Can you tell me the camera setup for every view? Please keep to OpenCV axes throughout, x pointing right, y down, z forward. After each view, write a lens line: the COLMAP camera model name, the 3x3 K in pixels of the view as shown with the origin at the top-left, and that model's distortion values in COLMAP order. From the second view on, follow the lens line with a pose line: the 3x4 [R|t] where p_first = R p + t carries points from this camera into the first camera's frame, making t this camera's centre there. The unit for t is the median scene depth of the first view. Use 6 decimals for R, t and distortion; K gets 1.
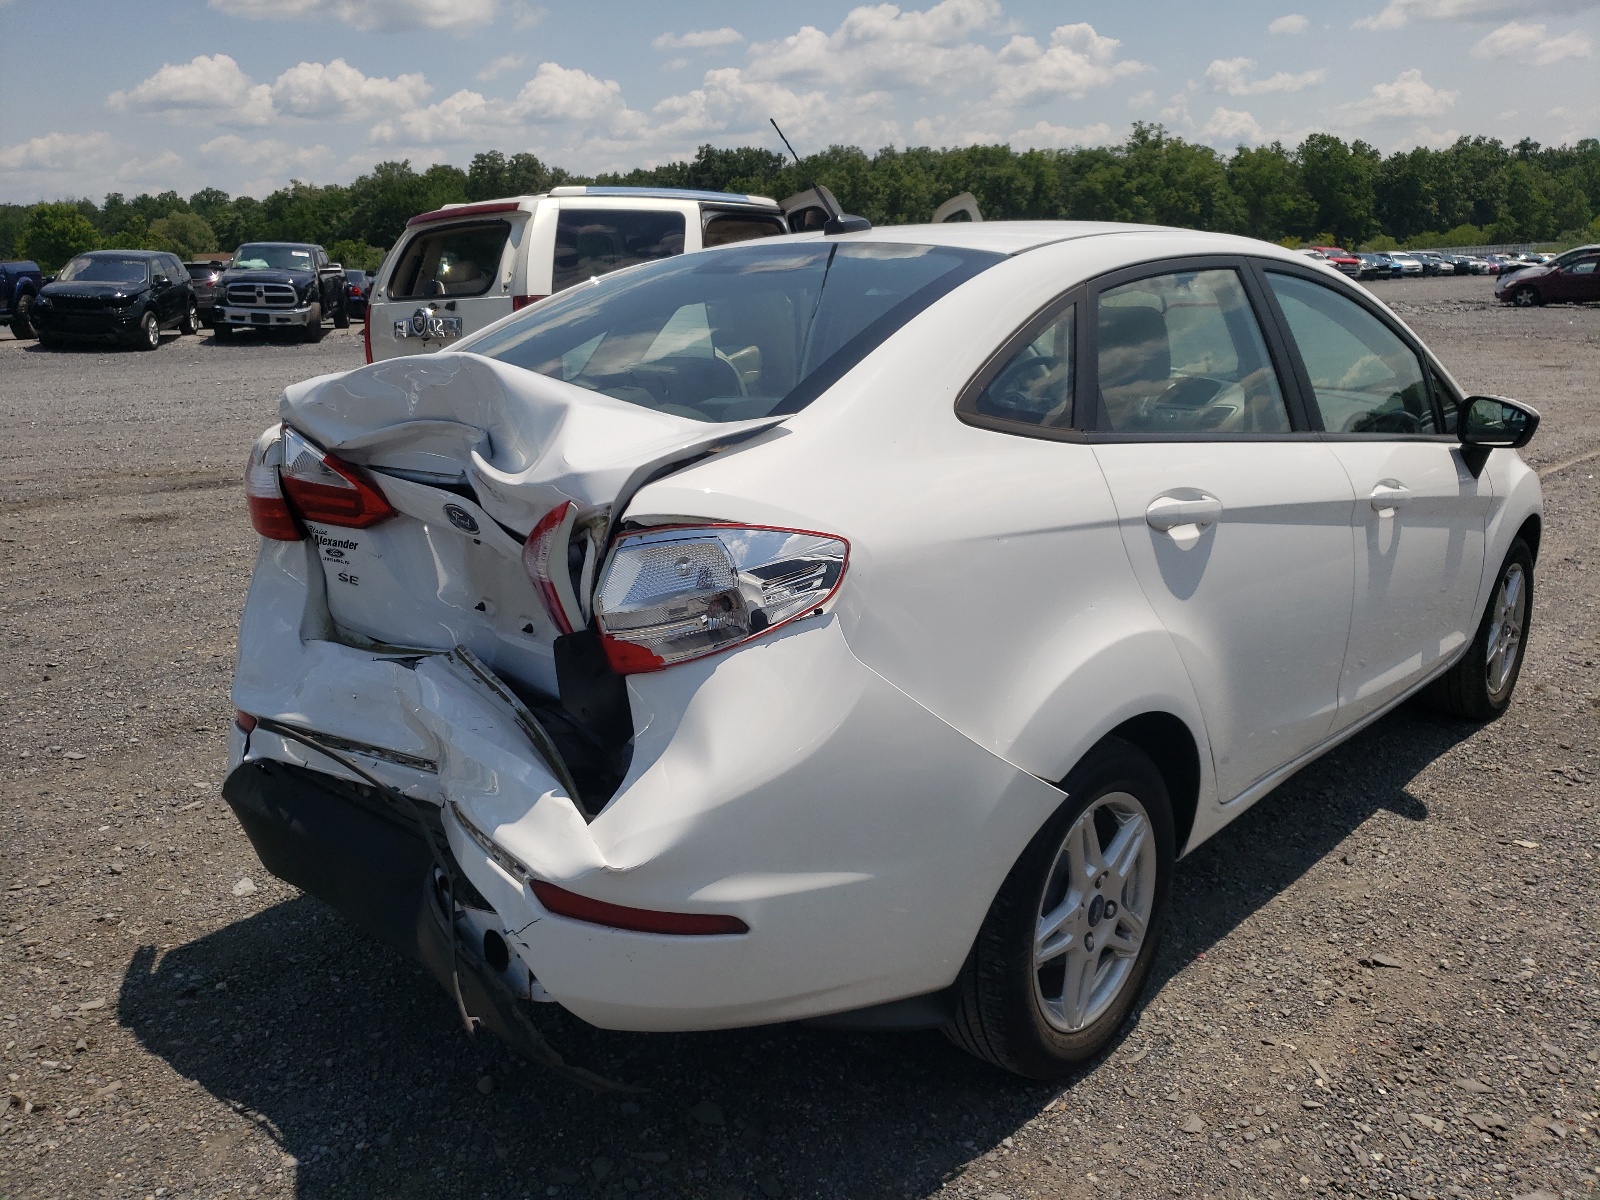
lens RADIAL K [[1109.7, 0, 800.0], [0, 1109.7, 600.0], [0, 0, 1]] dist [-0.085589, -0.002488]
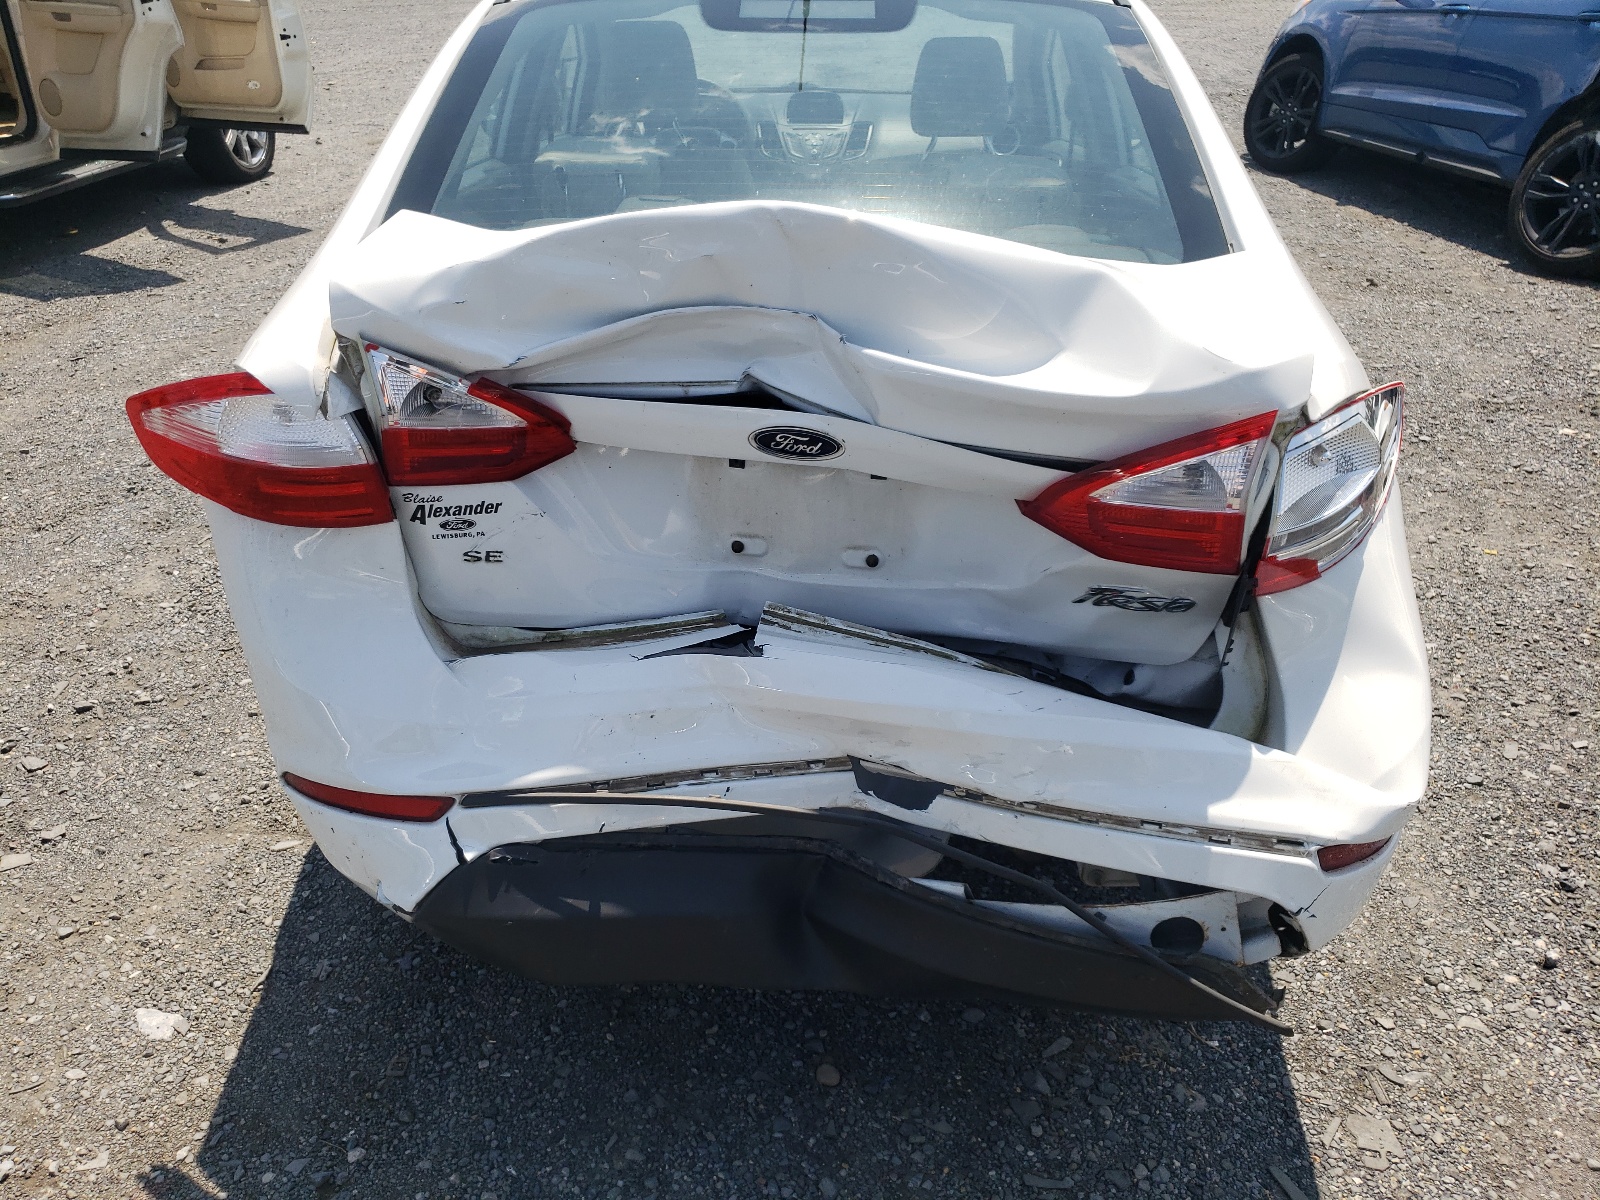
lens RADIAL K [[1109.7, 0, 800.0], [0, 1109.7, 600.0], [0, 0, 1]] dist [-0.085589, -0.002488]
pose [[0.810772, -0.275108, 0.516686, -0.658677], [0.157834, 0.952728, 0.259609, -0.150406], [-0.563682, -0.128933, 0.815867, 0.352562]]
